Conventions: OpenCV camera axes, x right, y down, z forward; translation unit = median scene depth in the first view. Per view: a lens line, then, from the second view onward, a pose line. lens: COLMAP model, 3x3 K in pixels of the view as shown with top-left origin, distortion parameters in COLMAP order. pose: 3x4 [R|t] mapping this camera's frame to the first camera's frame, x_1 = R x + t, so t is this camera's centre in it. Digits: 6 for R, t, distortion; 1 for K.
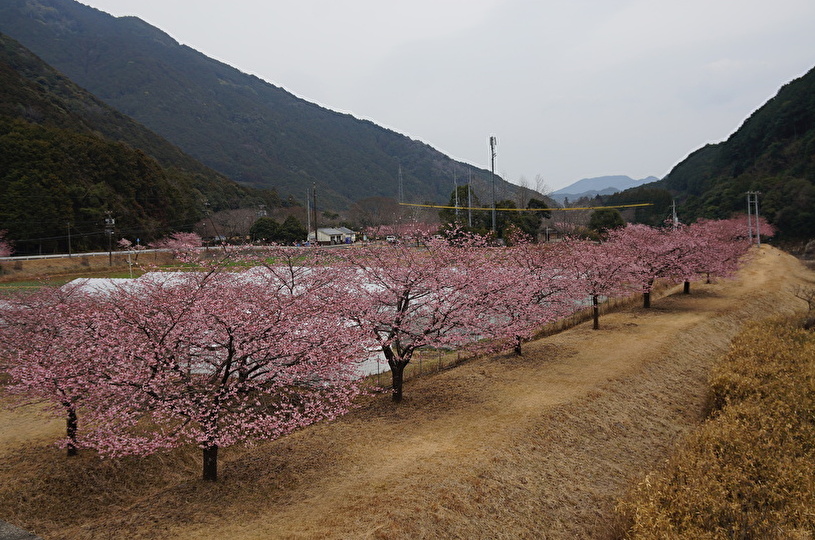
lens RADIAL K [[814.5, 0, 408.0], [0, 814.5, 267.2], [0, 0, 1]] dist [0.006624, 0.000000]
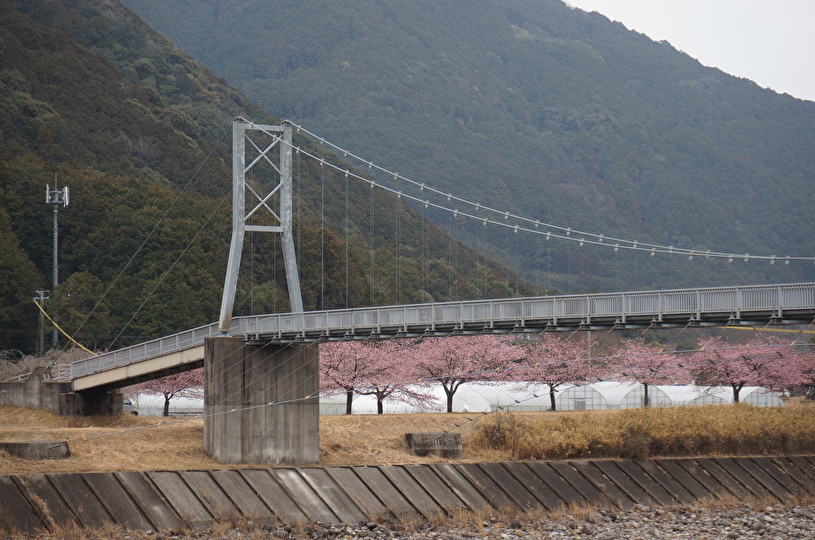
lens RADIAL K [[2392.9, 0, 407.8], [0, 2392.9, 270.2], [0, 0, 1]] dist [0.028474, 0.000000]
pose [[0.961151, 0.014002, -0.275666, 0.145632], [-0.042450, 0.994330, -0.097501, 0.038601], [0.272738, 0.105416, 0.956296, -0.450740]]
